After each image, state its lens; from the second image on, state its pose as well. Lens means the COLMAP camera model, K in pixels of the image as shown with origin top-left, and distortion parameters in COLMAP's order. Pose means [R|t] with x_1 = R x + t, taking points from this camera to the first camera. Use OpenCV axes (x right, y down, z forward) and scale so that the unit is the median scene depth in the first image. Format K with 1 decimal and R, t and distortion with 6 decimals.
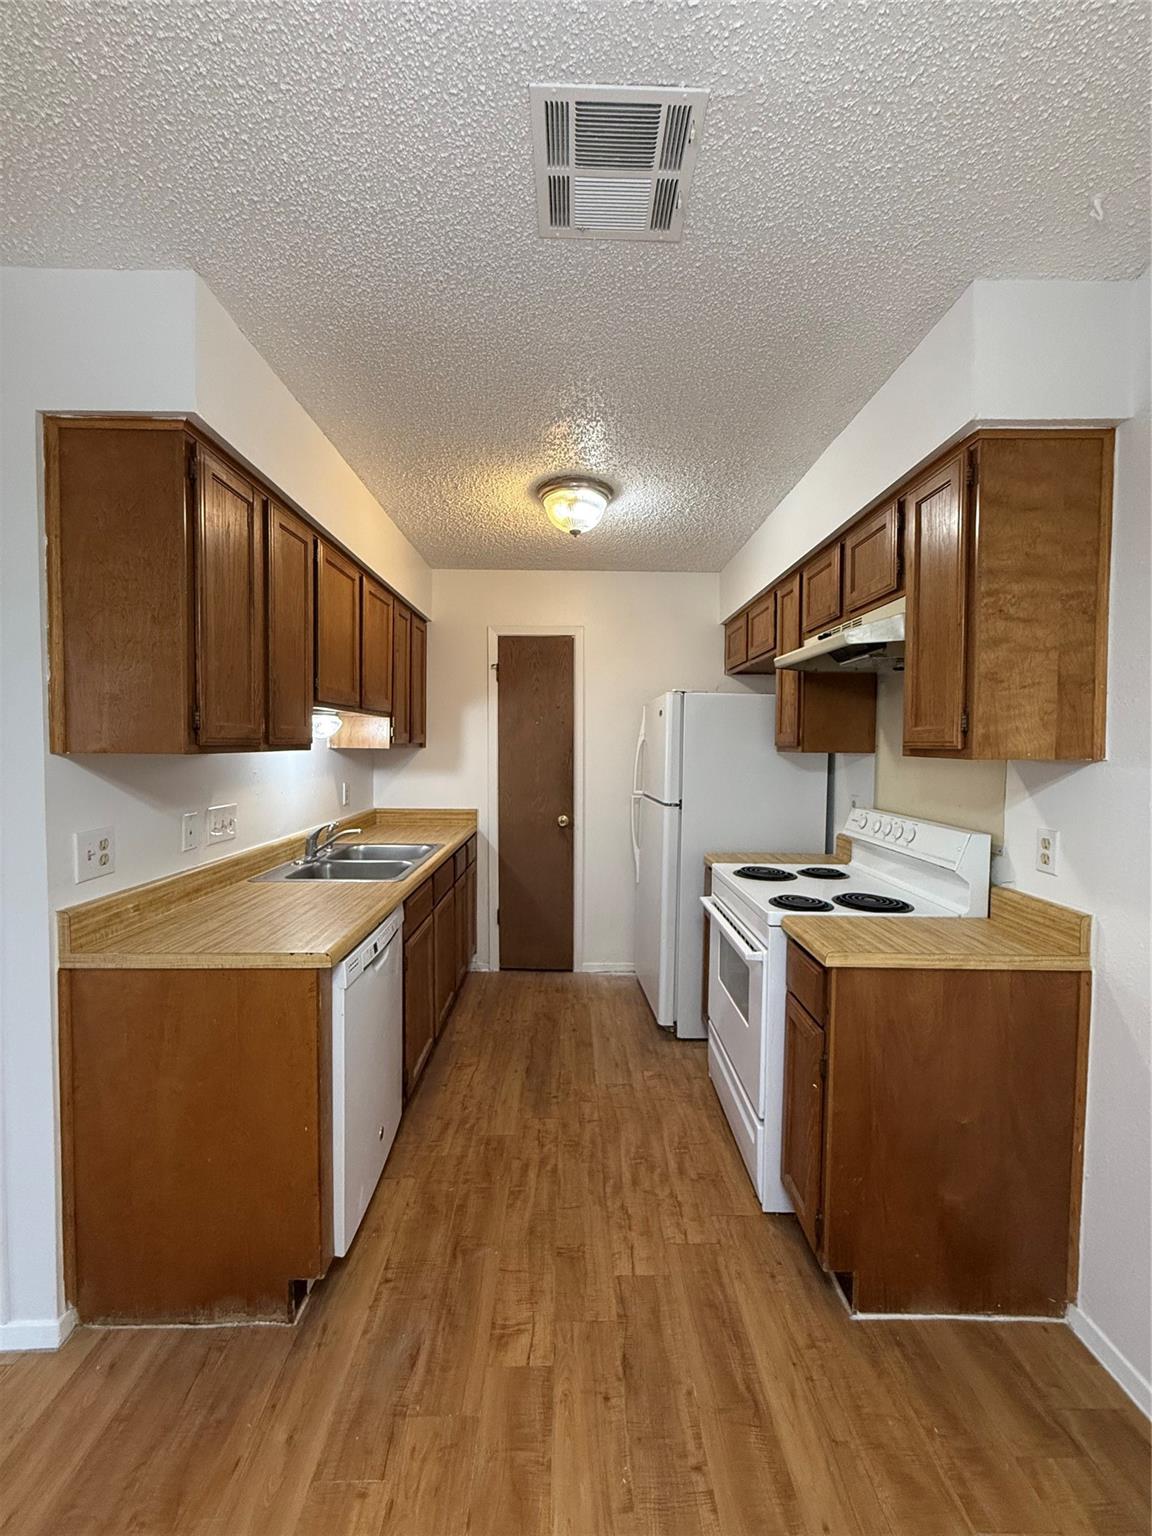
lens RADIAL K [[611.0, 0, 578.8], [0, 611.0, 763.1], [0, 0, 1]] dist [-0.001351, 0.000912]
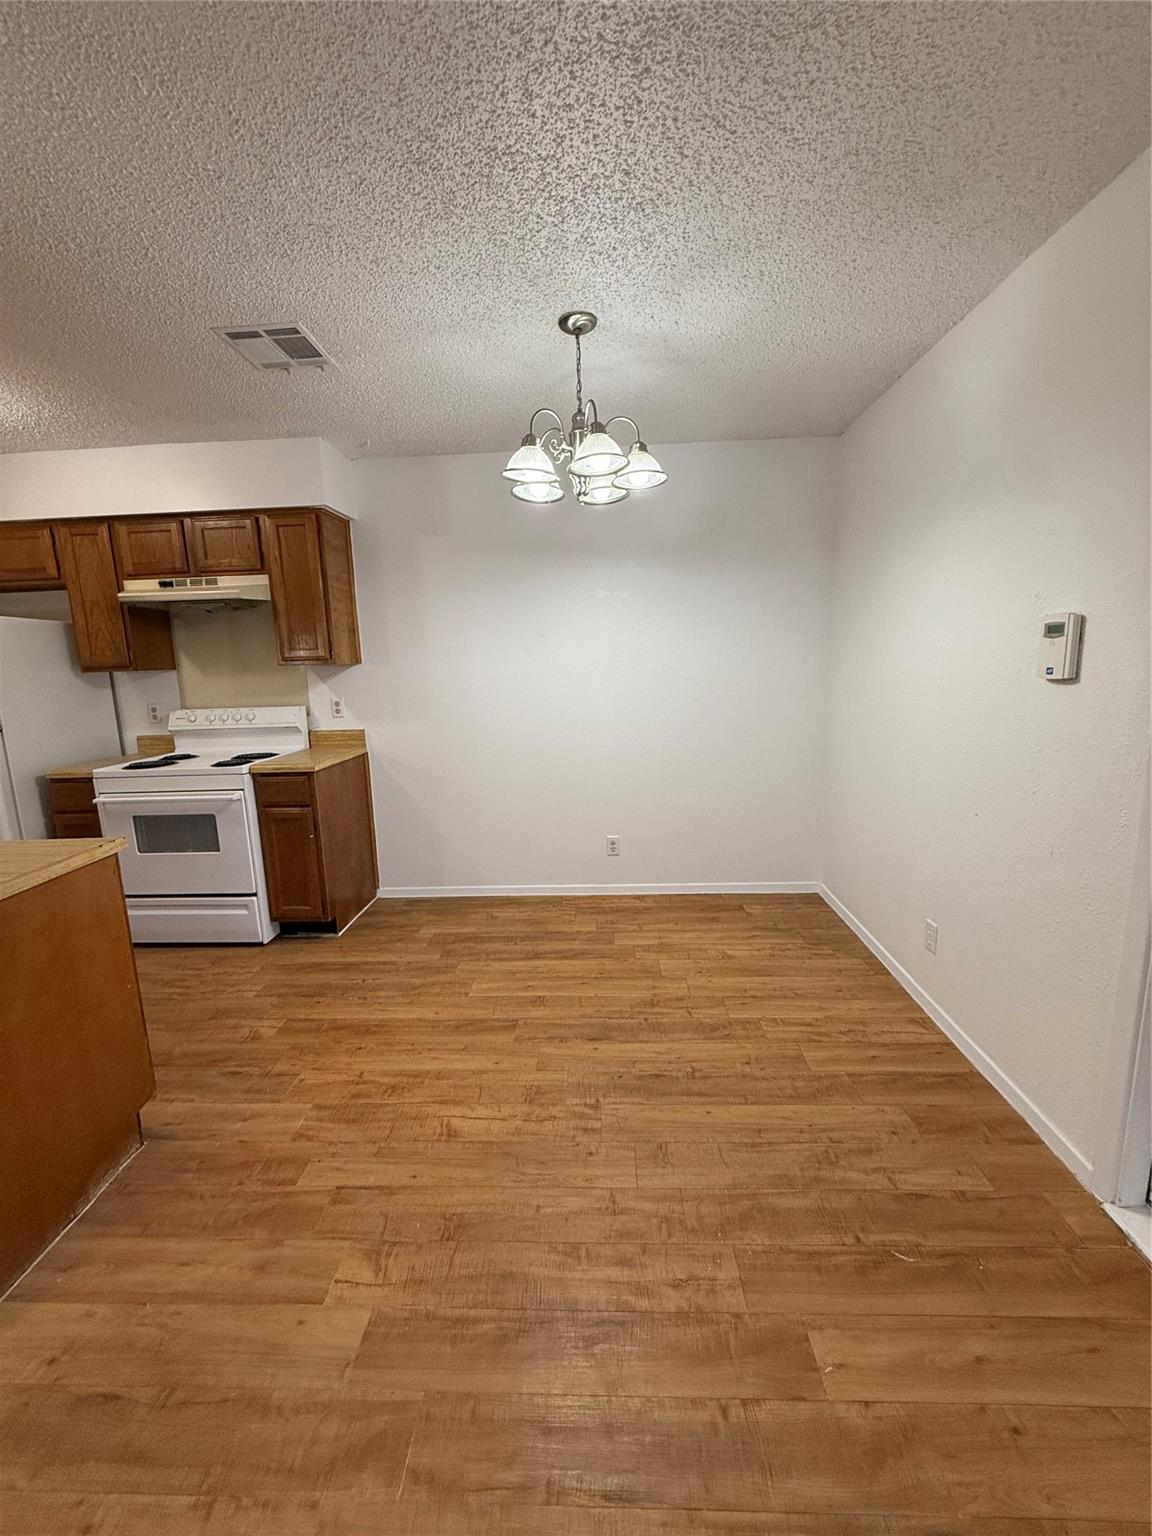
lens RADIAL K [[611.0, 0, 574.3], [0, 611.0, 762.8], [0, 0, 1]] dist [-0.001351, 0.000912]
pose [[0.056894, -0.177648, 0.982448, -1.477866], [0.064713, 0.982629, 0.173933, 0.015564], [-0.996281, 0.053681, 0.067402, 0.024042]]
